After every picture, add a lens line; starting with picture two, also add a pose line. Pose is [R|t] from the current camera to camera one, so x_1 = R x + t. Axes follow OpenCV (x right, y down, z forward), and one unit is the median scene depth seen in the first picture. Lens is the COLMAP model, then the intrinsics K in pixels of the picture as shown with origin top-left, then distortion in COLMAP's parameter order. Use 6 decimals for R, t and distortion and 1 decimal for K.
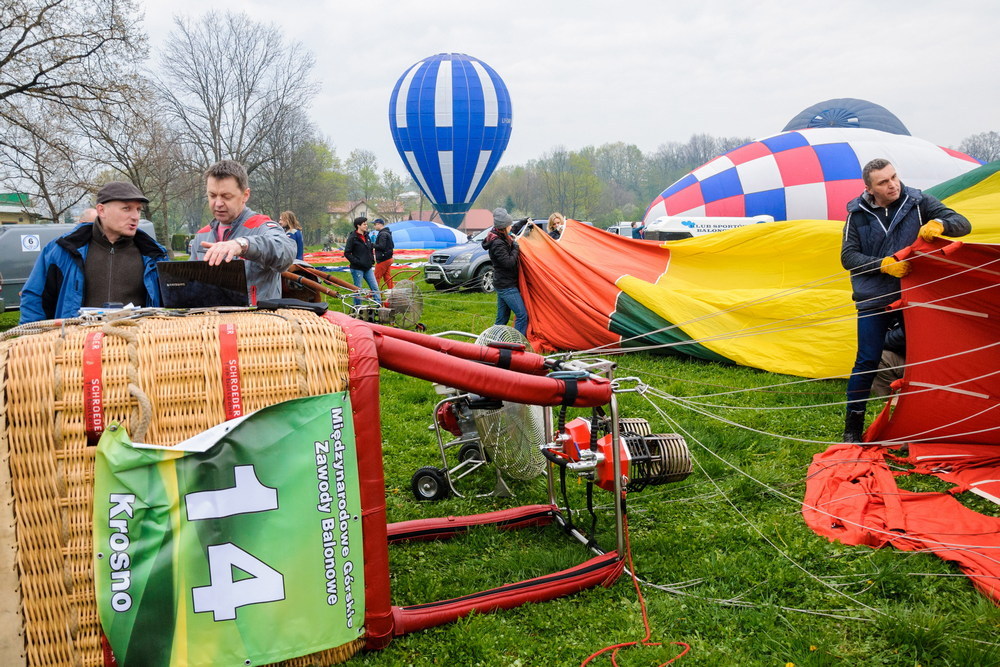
lens RADIAL K [[841.9, 0, 504.1], [0, 841.9, 345.2], [0, 0, 1]] dist [-0.140498, 0.162516]
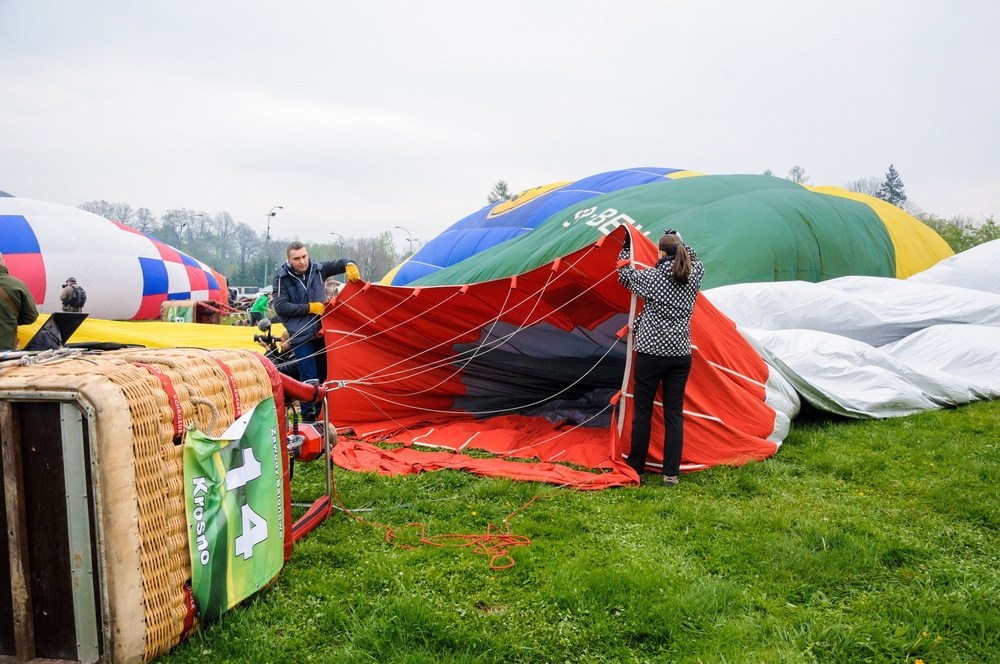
lens RADIAL K [[841.9, 0, 504.1], [0, 841.9, 343.7], [0, 0, 1]] dist [-0.140498, 0.162516]
pose [[0.538106, -0.040343, 0.841911, -1.332679], [0.101298, 0.994709, -0.017080, 0.035314], [-0.836768, 0.094475, 0.539346, -0.181104]]
